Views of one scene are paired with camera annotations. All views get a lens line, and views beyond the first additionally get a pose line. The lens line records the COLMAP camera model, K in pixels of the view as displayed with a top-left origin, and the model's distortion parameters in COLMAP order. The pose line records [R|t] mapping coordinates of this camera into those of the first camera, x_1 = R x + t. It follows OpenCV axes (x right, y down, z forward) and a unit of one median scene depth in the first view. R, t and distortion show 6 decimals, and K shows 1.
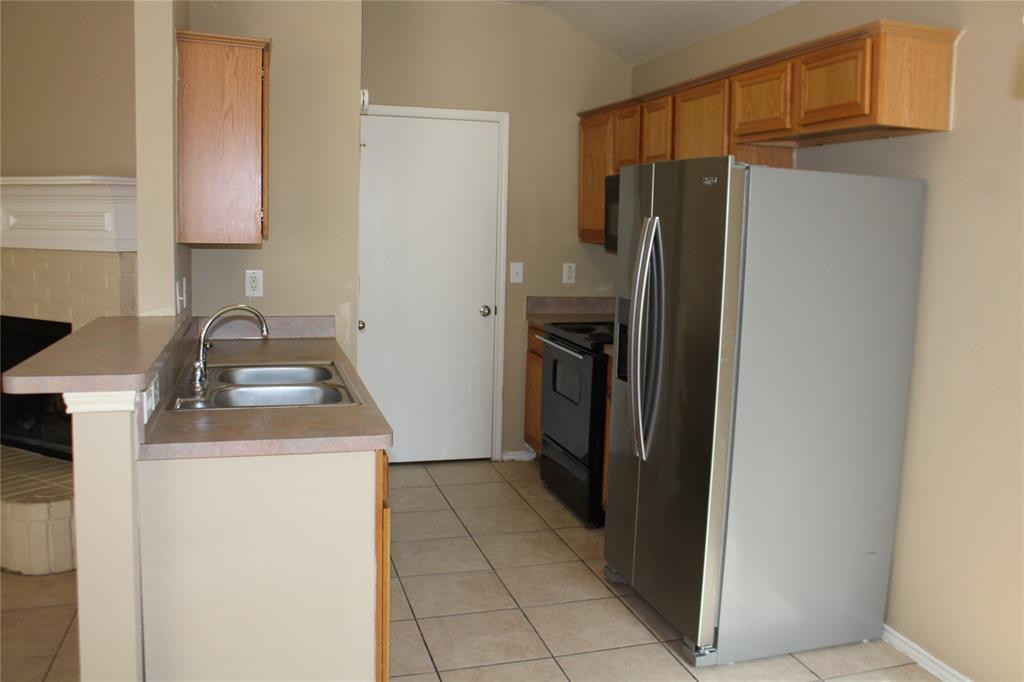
lens RADIAL K [[899.9, 0, 542.8], [0, 899.9, 323.2], [0, 0, 1]] dist [-0.154720, 0.168982]
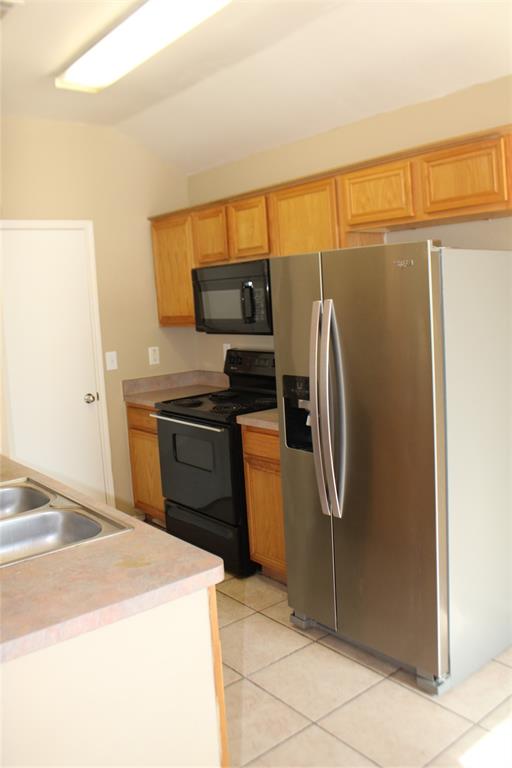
lens RADIAL K [[674.9, 0, 252.9], [0, 674.9, 341.9], [0, 0, 1]] dist [-0.154720, 0.168982]
pose [[0.929580, -0.109060, 0.352117, -0.201521], [0.126975, 0.991507, -0.028114, -0.042622], [-0.346060, 0.070844, 0.935534, 0.193870]]
